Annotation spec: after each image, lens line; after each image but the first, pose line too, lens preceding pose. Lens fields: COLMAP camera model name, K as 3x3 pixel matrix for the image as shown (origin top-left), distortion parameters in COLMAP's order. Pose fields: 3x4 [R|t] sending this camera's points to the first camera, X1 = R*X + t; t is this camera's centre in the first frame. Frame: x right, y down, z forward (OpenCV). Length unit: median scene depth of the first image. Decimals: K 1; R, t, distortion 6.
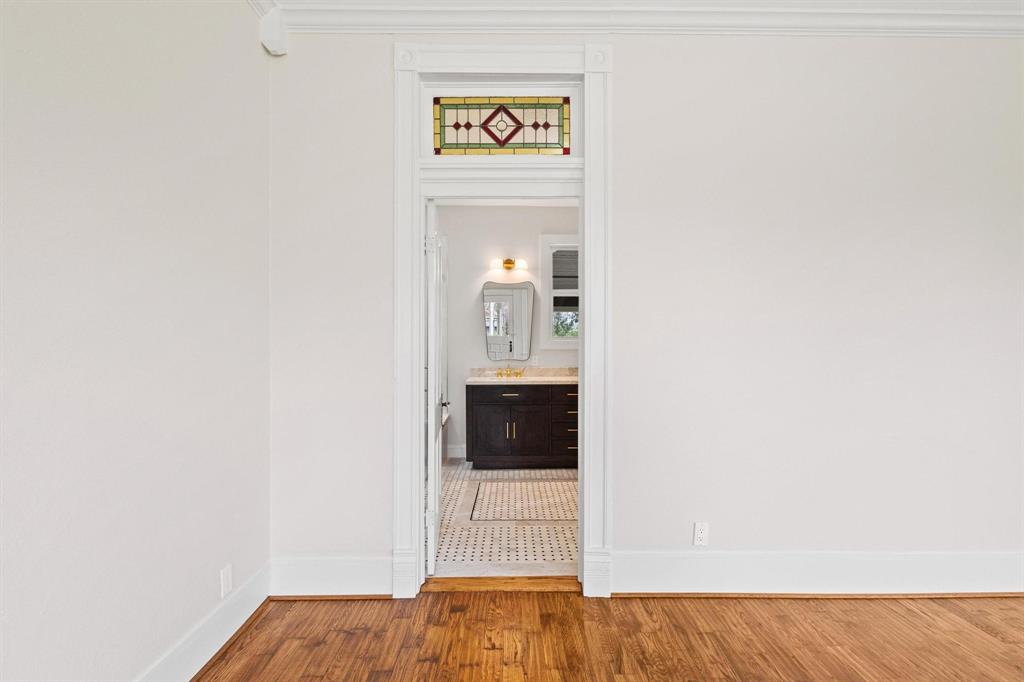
lens RADIAL K [[465.4, 0, 514.9], [0, 465.4, 345.5], [0, 0, 1]] dist [-0.001501, 0.000069]
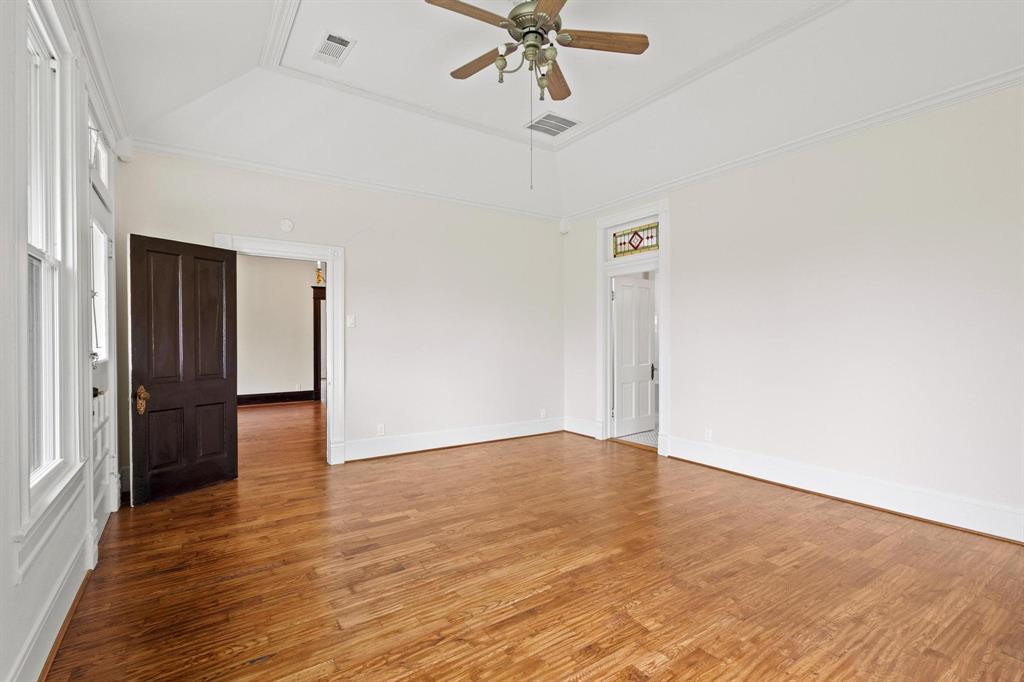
lens RADIAL K [[465.4, 0, 514.3], [0, 465.4, 339.9], [0, 0, 1]] dist [-0.001501, 0.000069]
pose [[0.554438, 0.000190, -0.832225, 1.598373], [0.007232, 0.999961, 0.005047, -0.012340], [0.832194, -0.008817, 0.554415, -0.772071]]
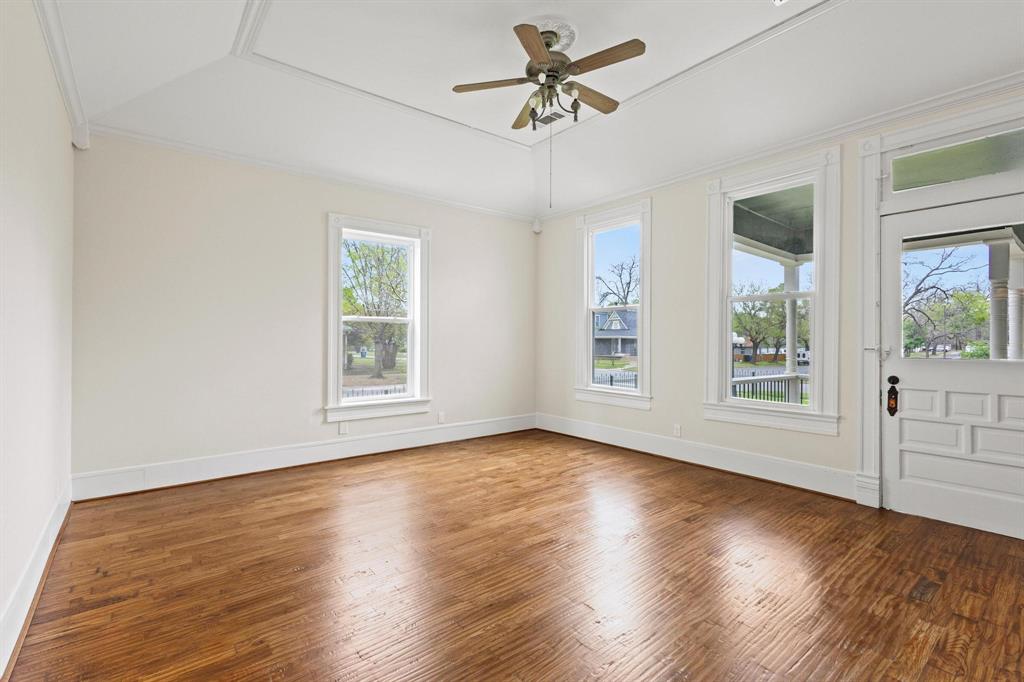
lens RADIAL K [[465.4, 0, 513.7], [0, 465.4, 340.6], [0, 0, 1]] dist [-0.001501, 0.000069]
pose [[-0.619534, -0.003388, 0.784963, -0.343583], [-0.009573, 0.999949, -0.003239, 0.006038], [-0.784912, -0.009521, -0.619535, 0.830665]]
